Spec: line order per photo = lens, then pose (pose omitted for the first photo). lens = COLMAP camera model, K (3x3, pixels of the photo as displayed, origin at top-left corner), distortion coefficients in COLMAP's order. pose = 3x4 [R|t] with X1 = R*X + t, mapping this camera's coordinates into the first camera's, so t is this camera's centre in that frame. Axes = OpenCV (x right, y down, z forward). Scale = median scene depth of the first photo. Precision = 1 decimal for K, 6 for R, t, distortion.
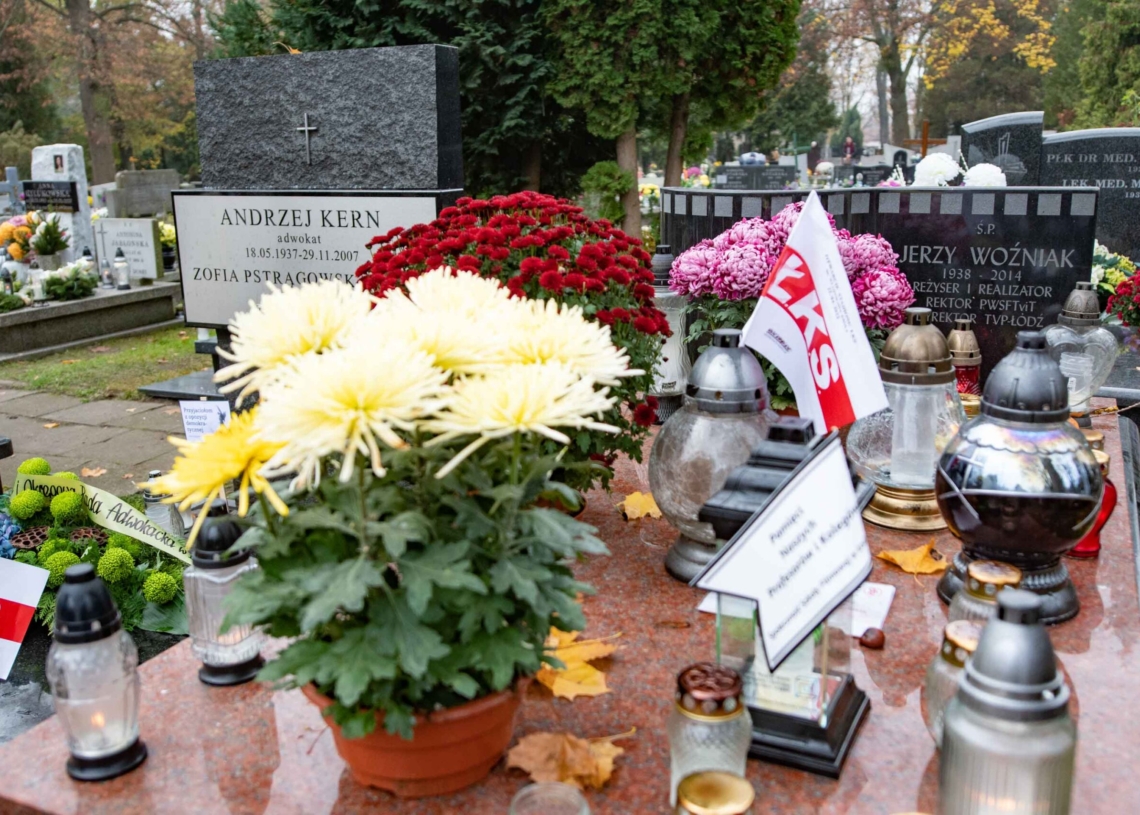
lens RADIAL K [[1054.5, 0, 569.8], [0, 1054.5, 406.5], [0, 0, 1]] dist [-0.009612, 0.000000]
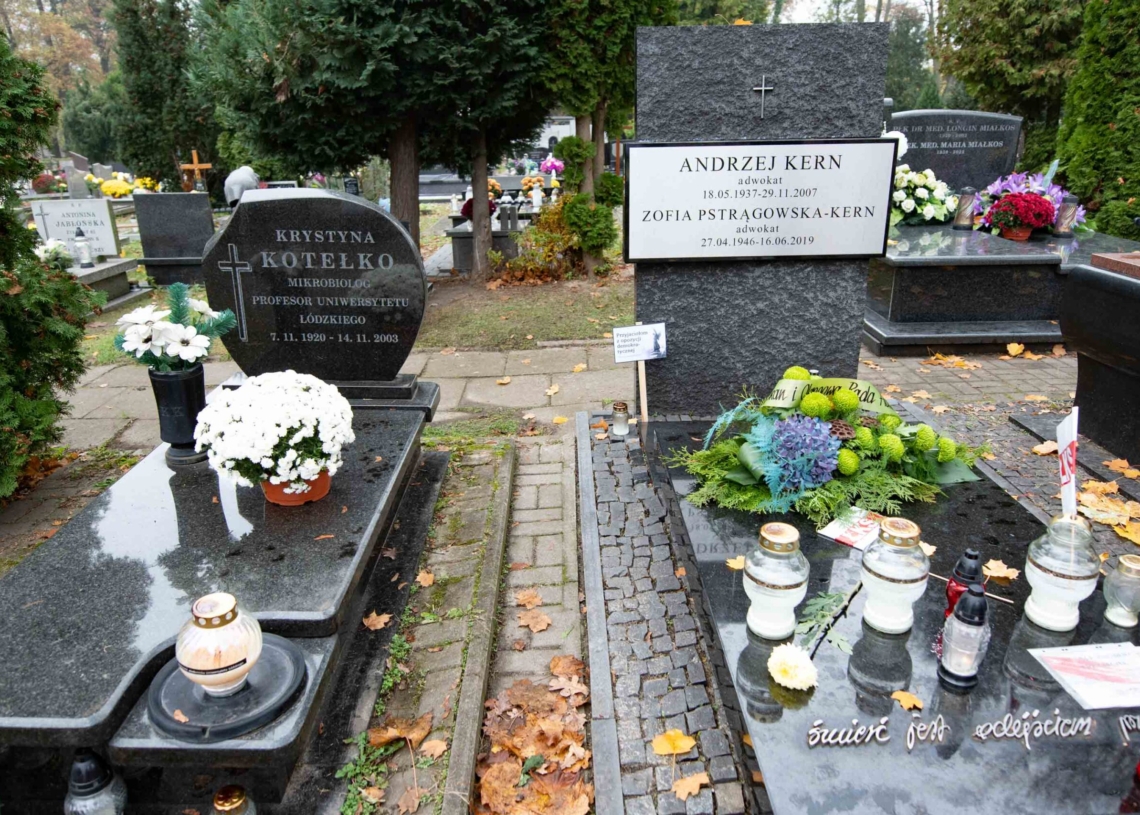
lens RADIAL K [[763.8, 0, 570.1], [0, 763.8, 408.4], [0, 0, 1]] dist [-0.012931, -0.003243]
pose [[0.901315, -0.150092, 0.406329, -0.855421], [0.109962, 0.986602, 0.120520, -0.027346], [-0.418974, -0.063946, 0.905744, 0.262406]]
